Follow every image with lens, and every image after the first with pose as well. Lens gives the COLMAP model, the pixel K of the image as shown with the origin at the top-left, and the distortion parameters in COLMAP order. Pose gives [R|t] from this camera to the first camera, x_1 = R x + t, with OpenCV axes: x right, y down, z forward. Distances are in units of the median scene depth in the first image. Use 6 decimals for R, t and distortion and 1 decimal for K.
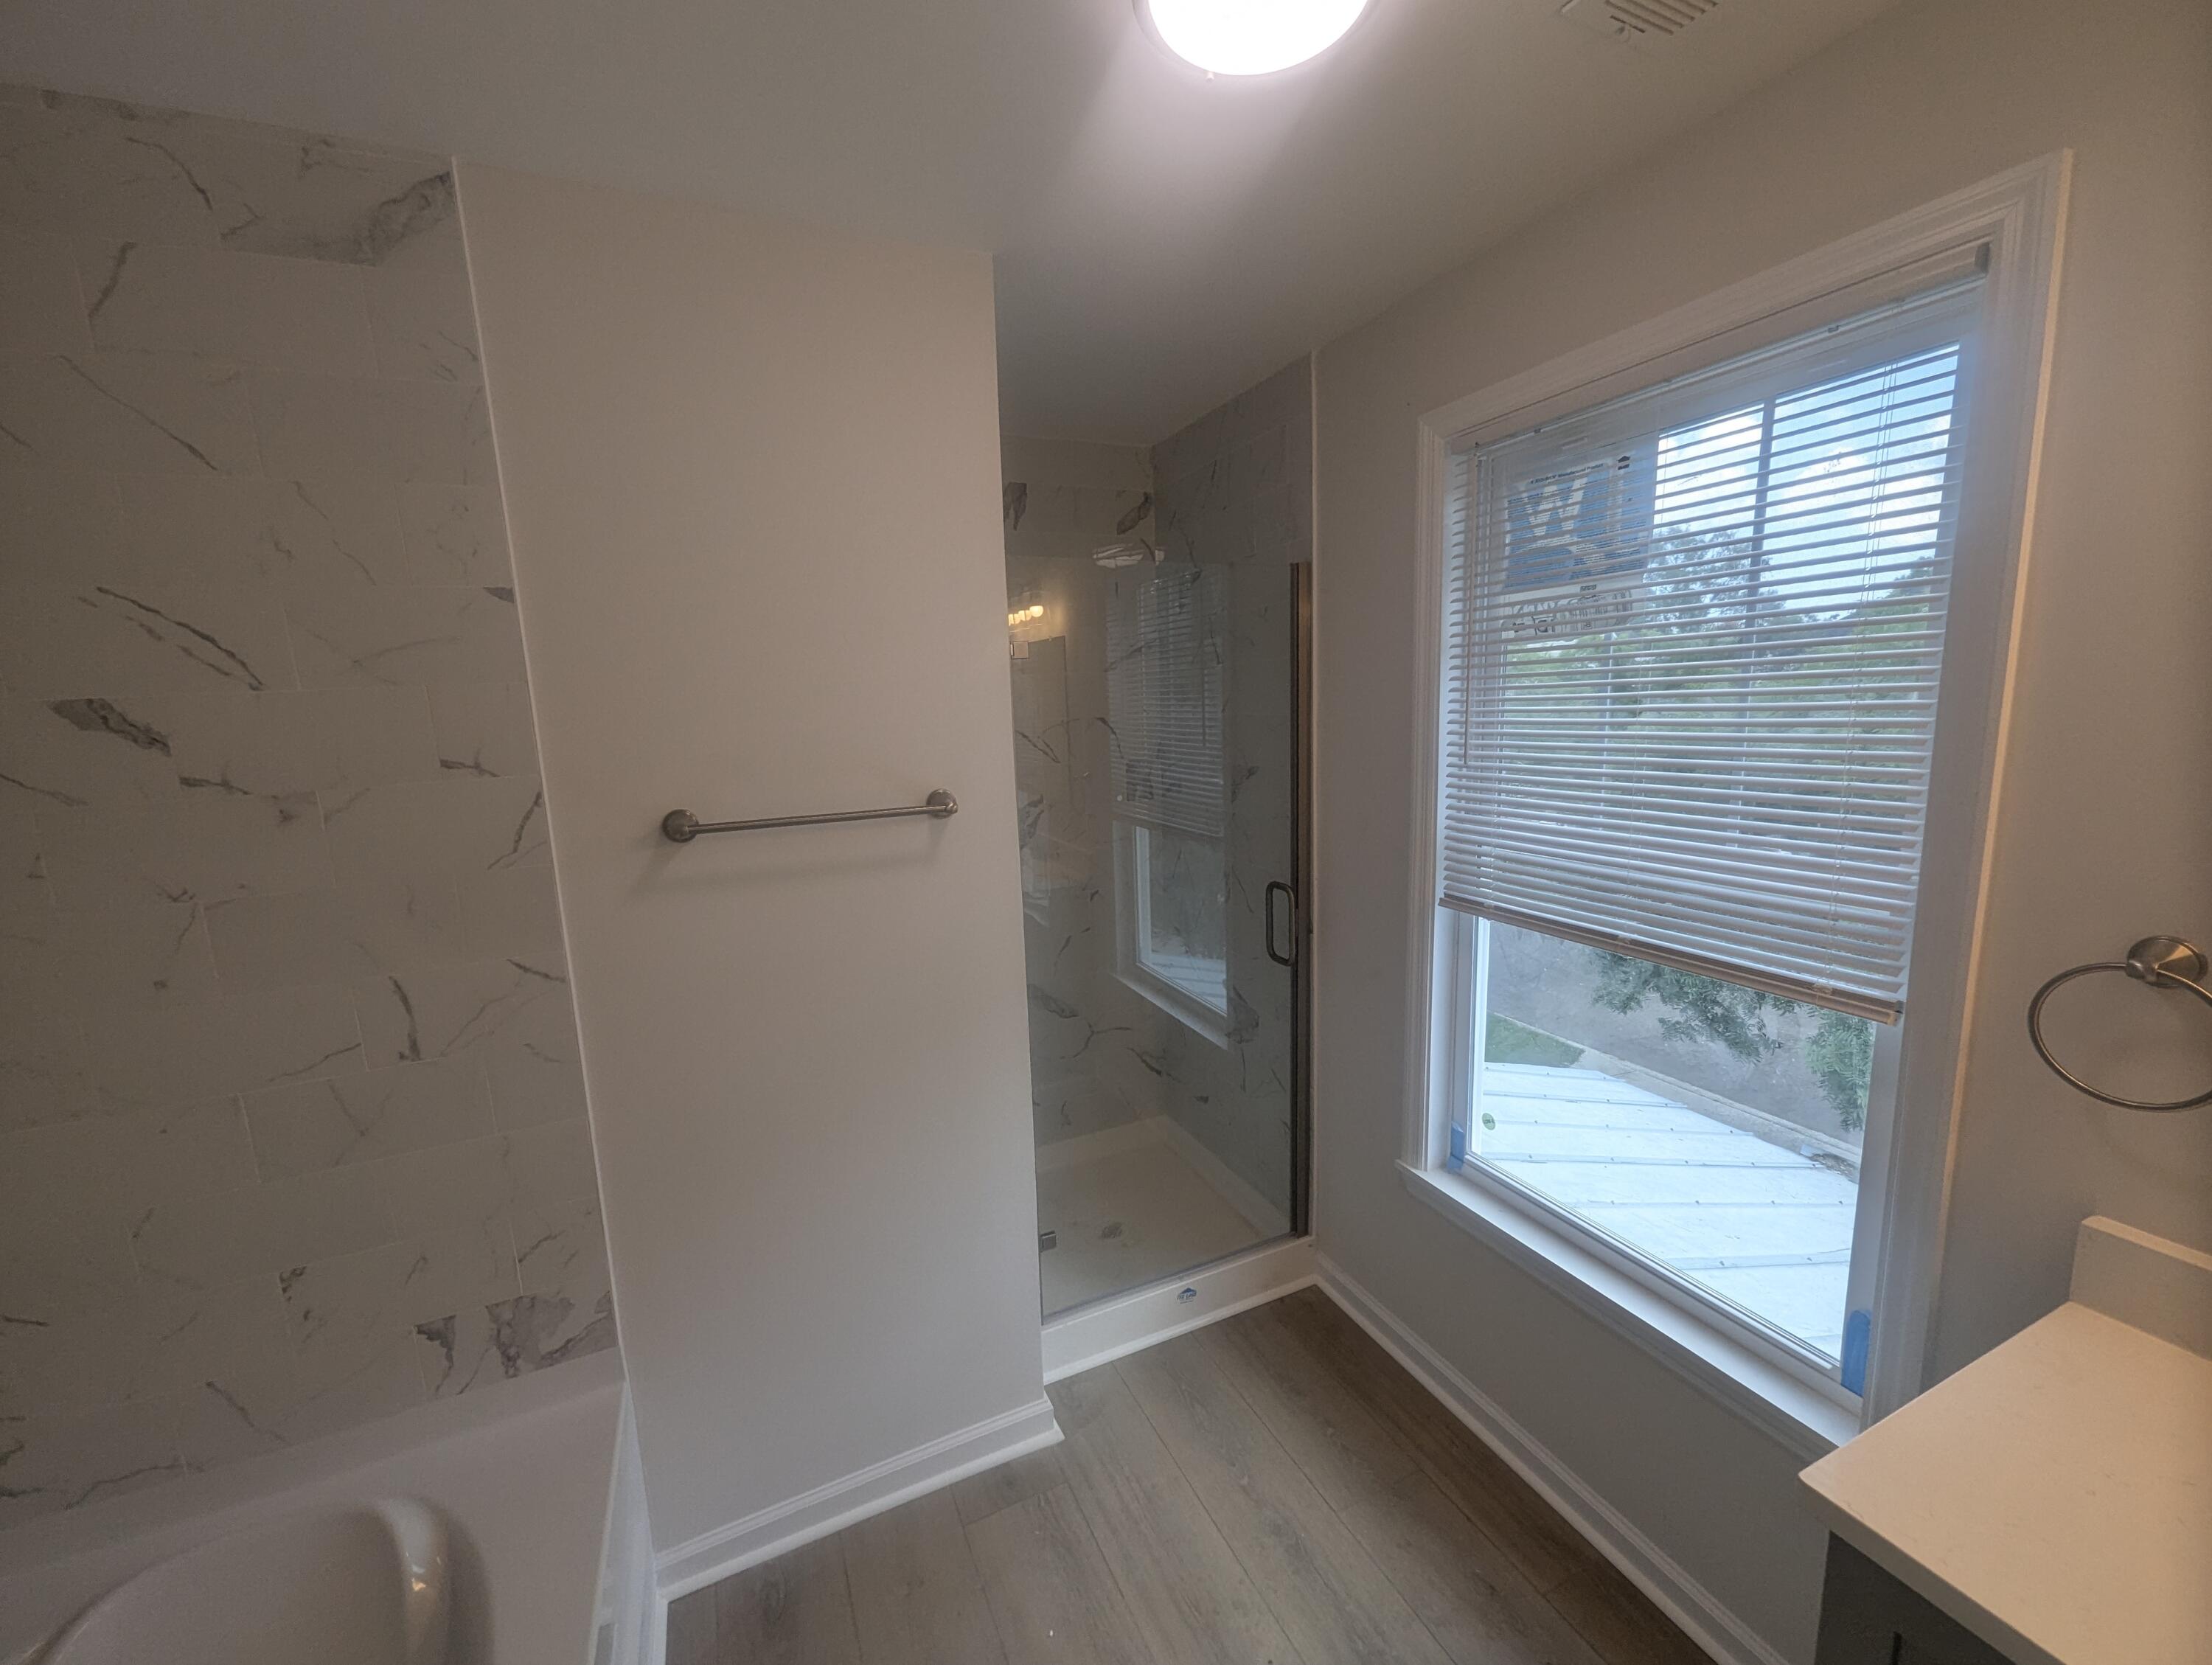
lens RADIAL K [[877.1, 0, 1110.1], [0, 877.1, 836.3], [0, 0, 1]] dist [-0.004288, -0.000753]
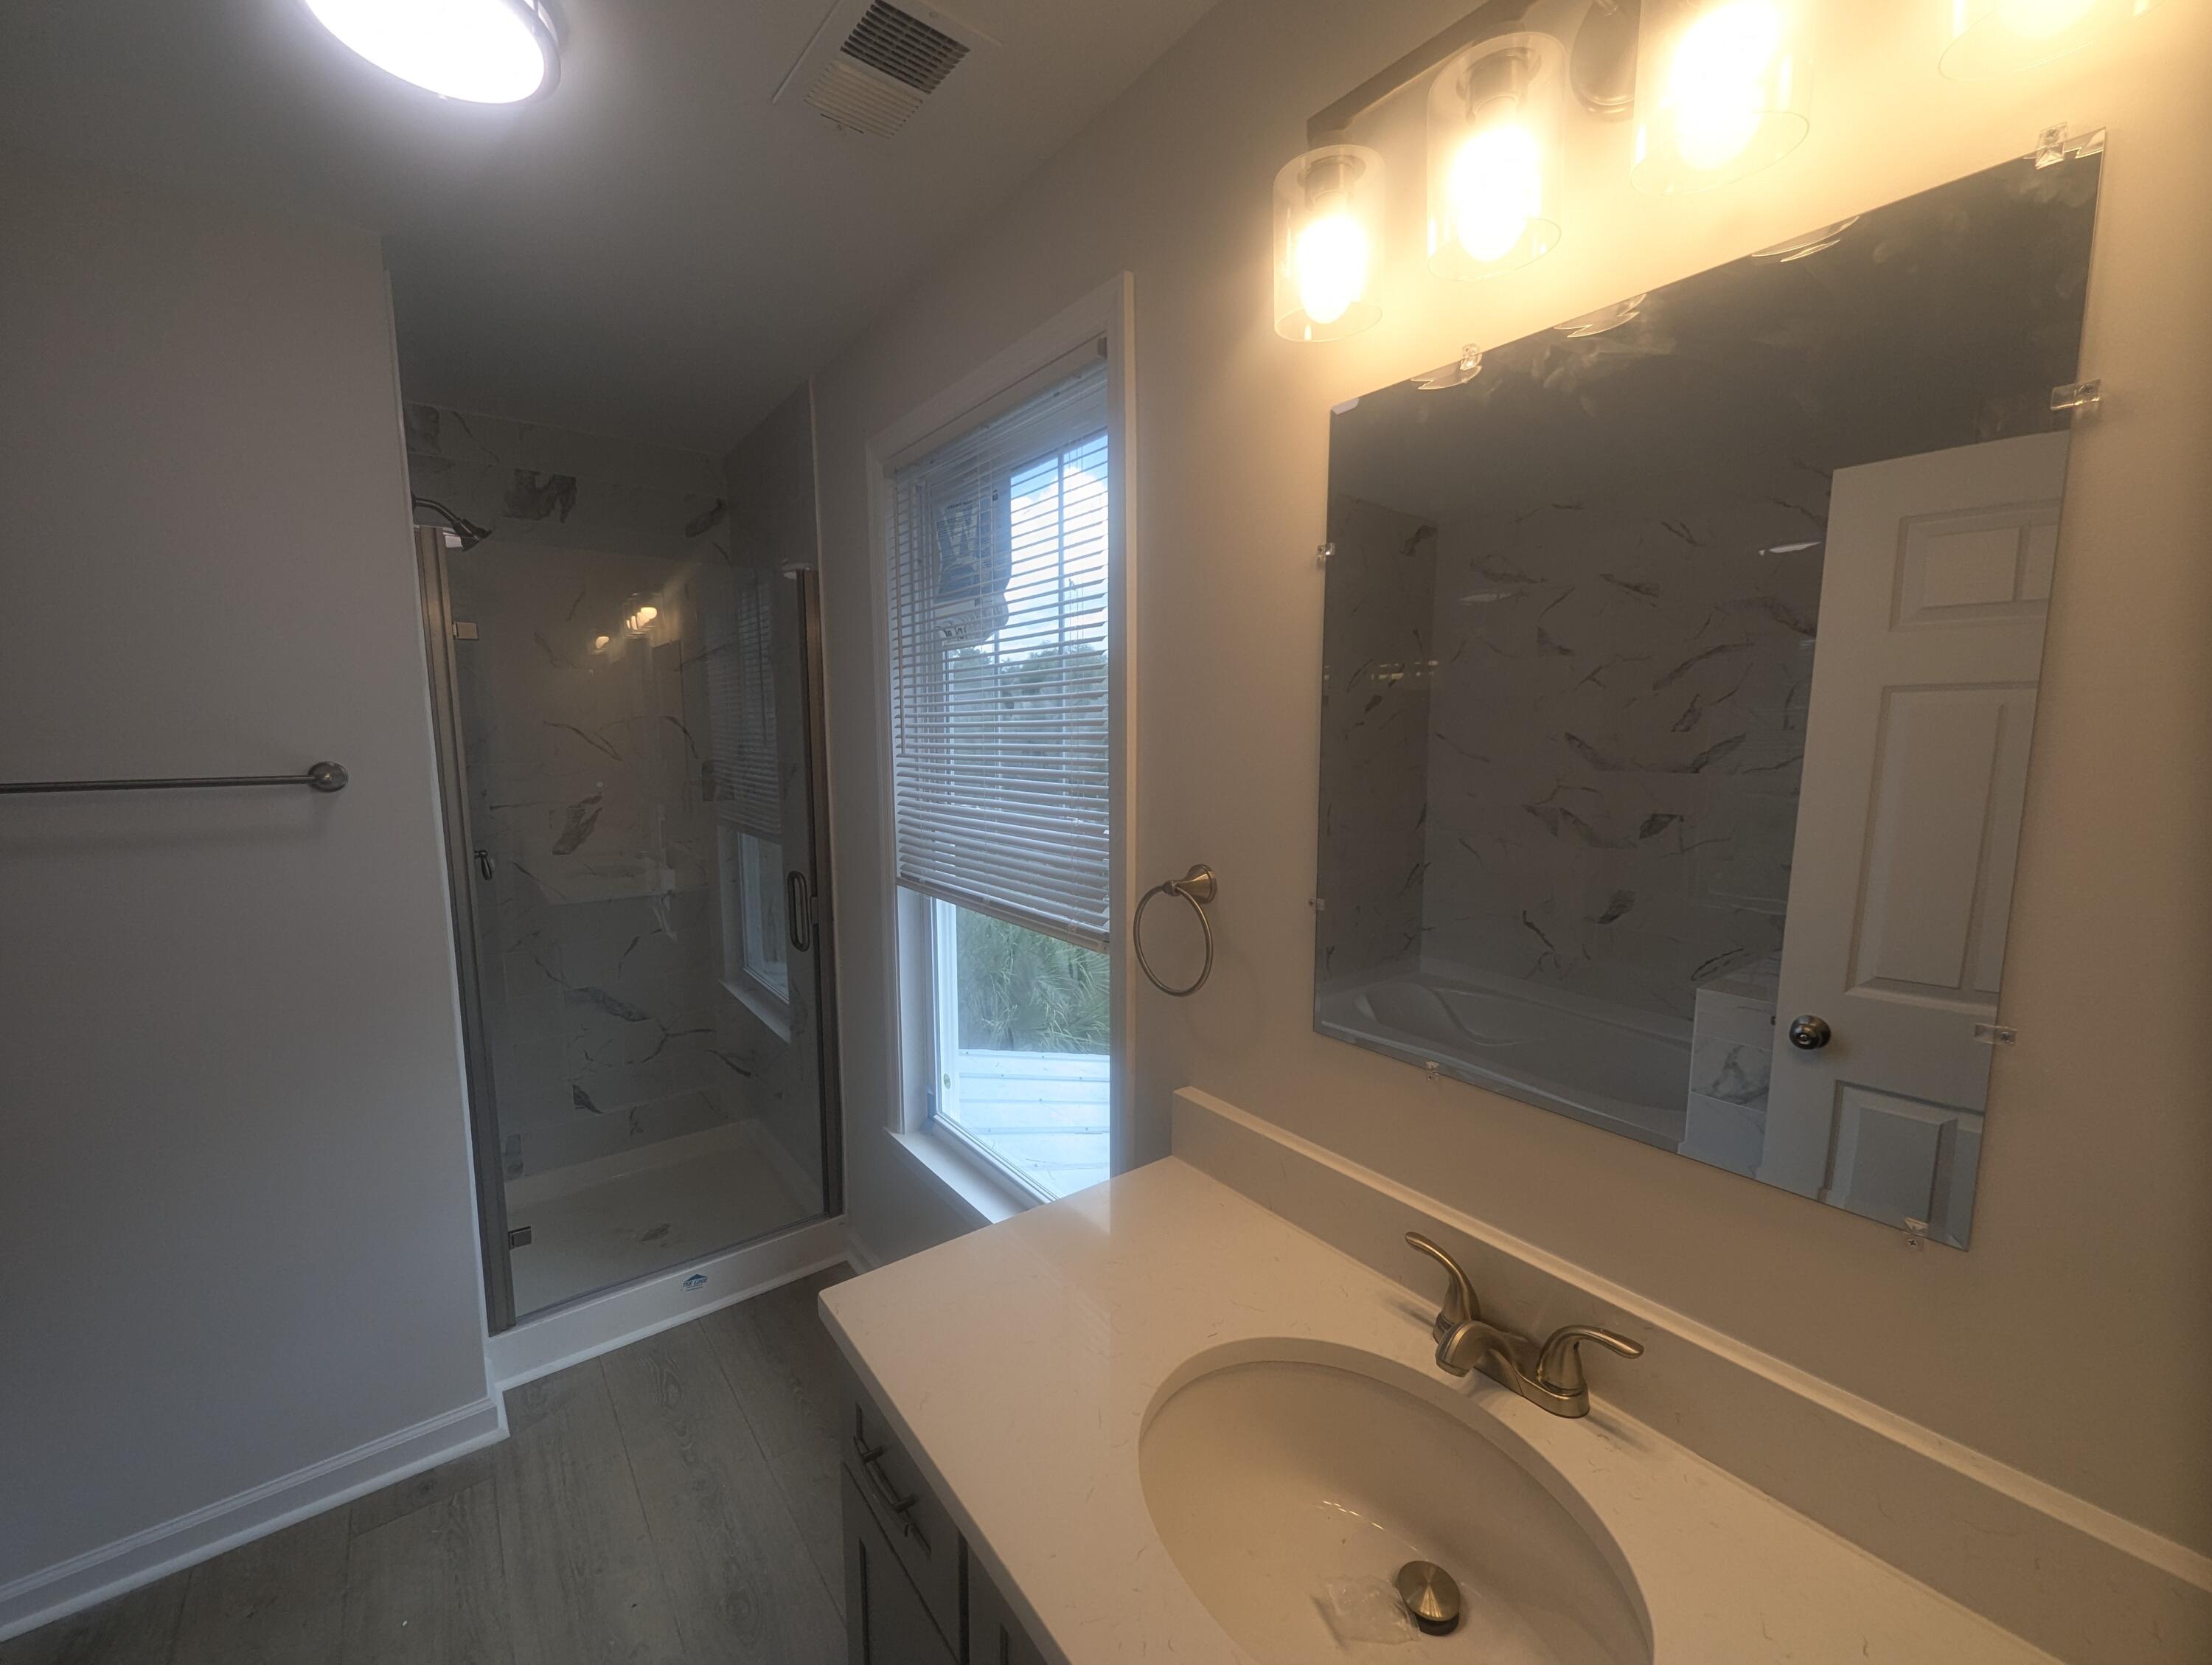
lens RADIAL K [[877.1, 0, 1110.4], [0, 877.1, 837.7], [0, 0, 1]] dist [-0.004288, -0.000753]
pose [[0.971422, 0.006434, 0.237273, 0.374192], [0.001841, 0.999398, -0.034638, 0.059010], [-0.237353, 0.034084, 0.970825, -0.130480]]
